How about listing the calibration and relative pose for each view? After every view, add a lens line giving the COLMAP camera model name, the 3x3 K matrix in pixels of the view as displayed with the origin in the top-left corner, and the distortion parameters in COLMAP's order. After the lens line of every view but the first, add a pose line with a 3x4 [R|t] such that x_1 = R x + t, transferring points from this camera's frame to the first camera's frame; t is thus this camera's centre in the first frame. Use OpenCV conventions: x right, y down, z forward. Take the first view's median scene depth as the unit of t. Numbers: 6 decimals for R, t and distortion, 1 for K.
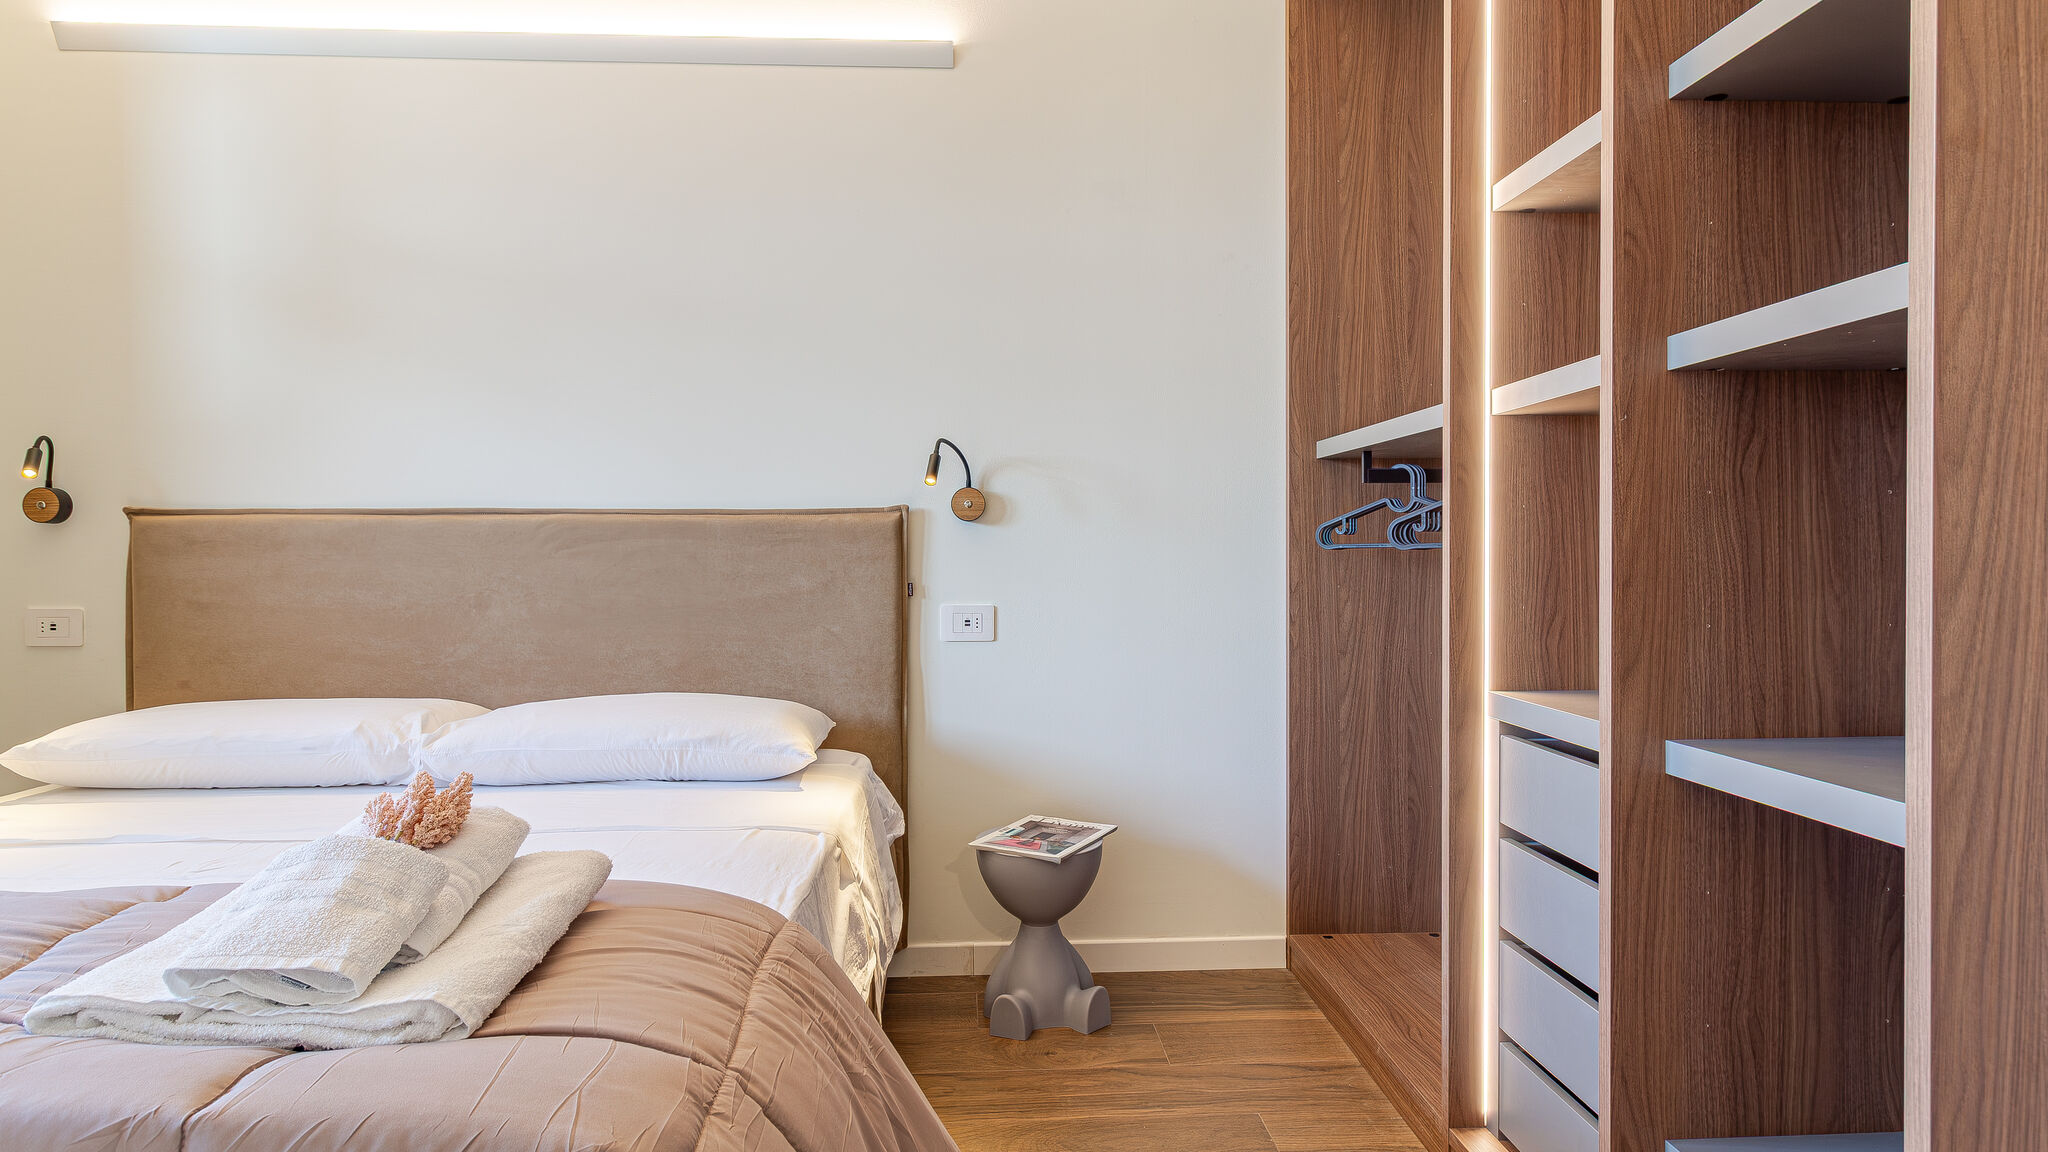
lens RADIAL K [[1133.8, 0, 1024.0], [0, 1133.8, 576.0], [0, 0, 1]] dist [-0.001588, 0.000092]
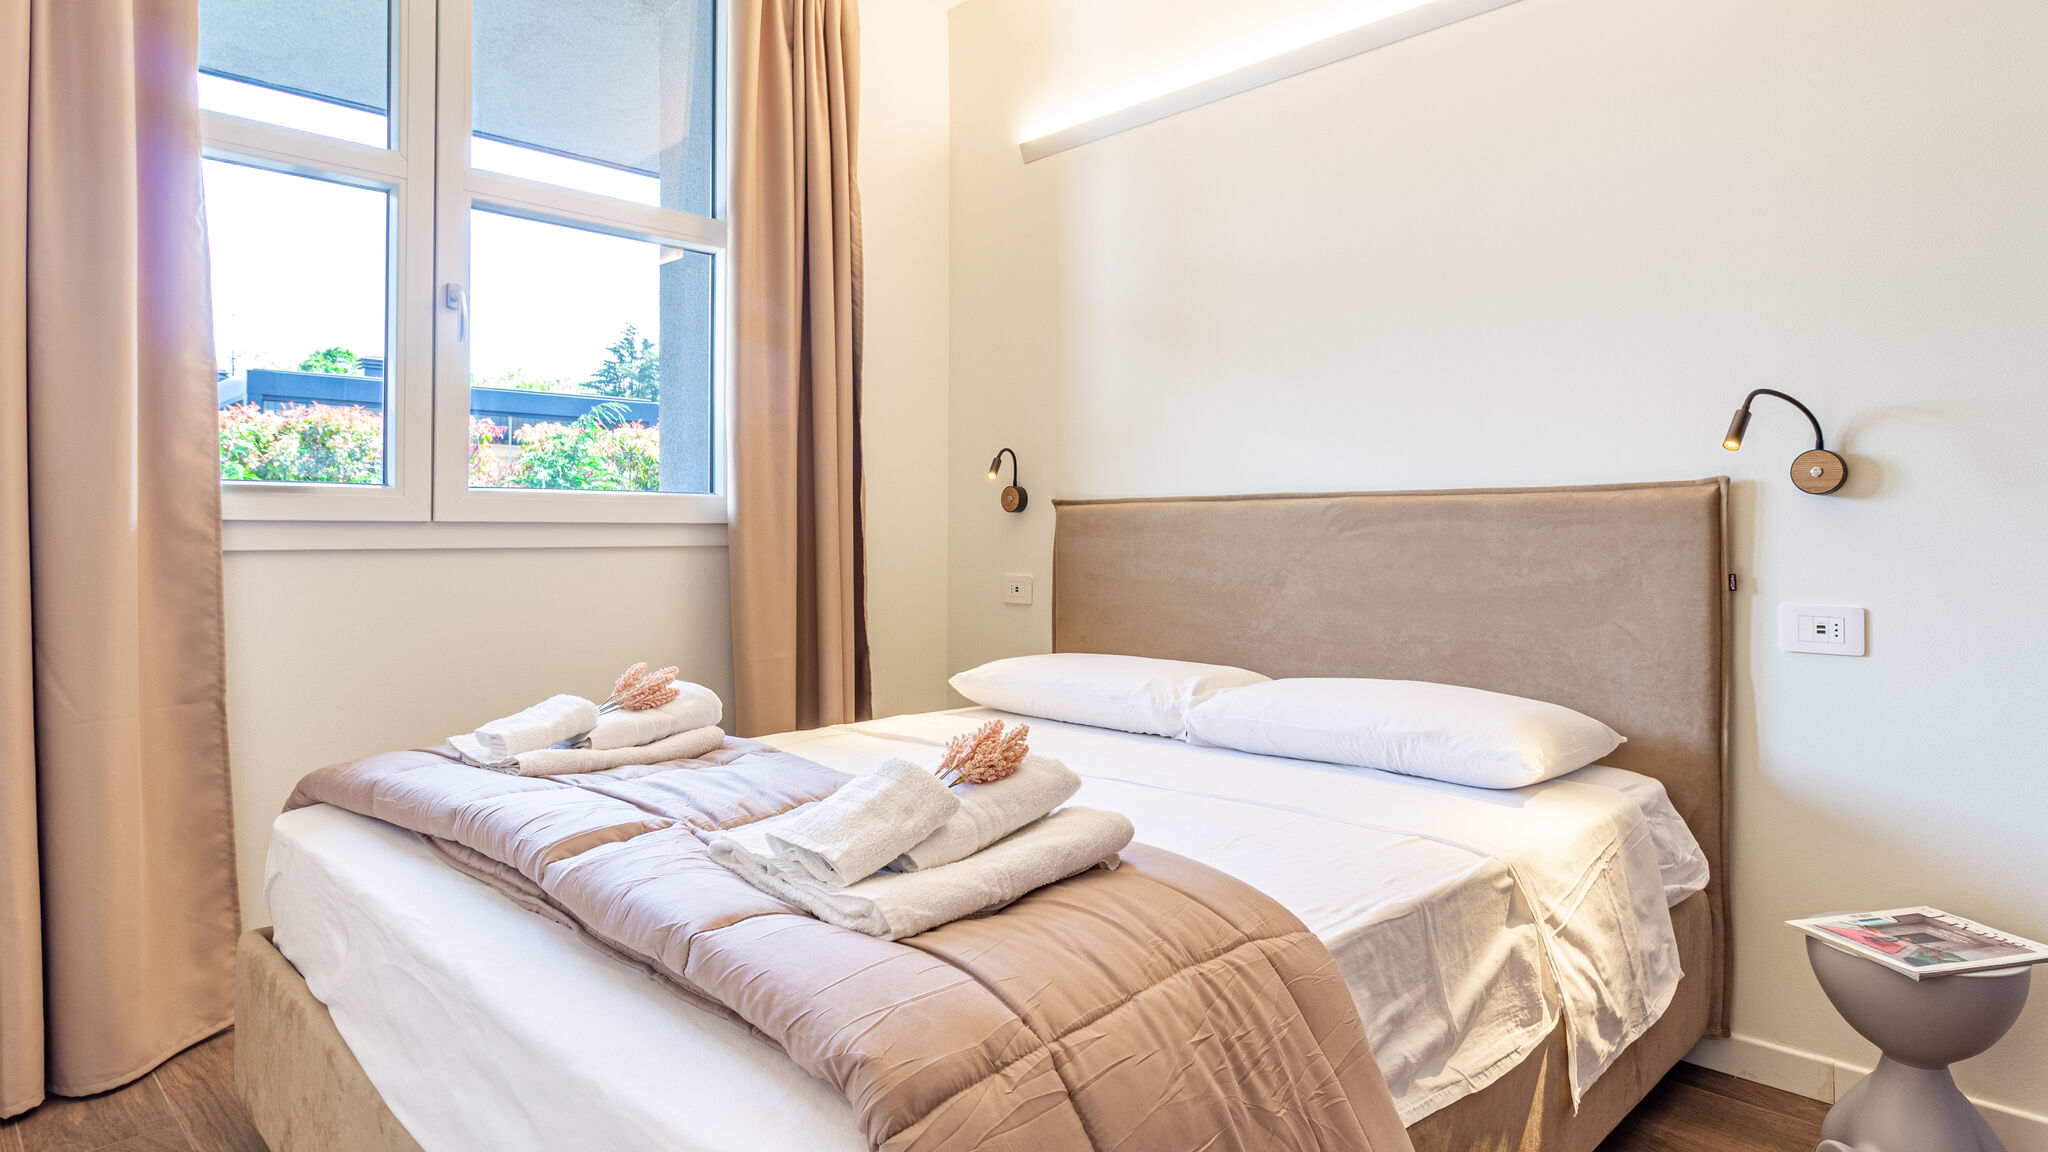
lens RADIAL K [[1142.7, 0, 1020.3], [0, 1142.7, 529.8], [0, 0, 1]] dist [0.000929, -0.000180]
pose [[0.666798, -0.000913, -0.745238, 0.174126], [-0.018412, 0.999674, -0.017699, -0.001627], [0.745011, 0.025523, 0.666563, 0.102507]]
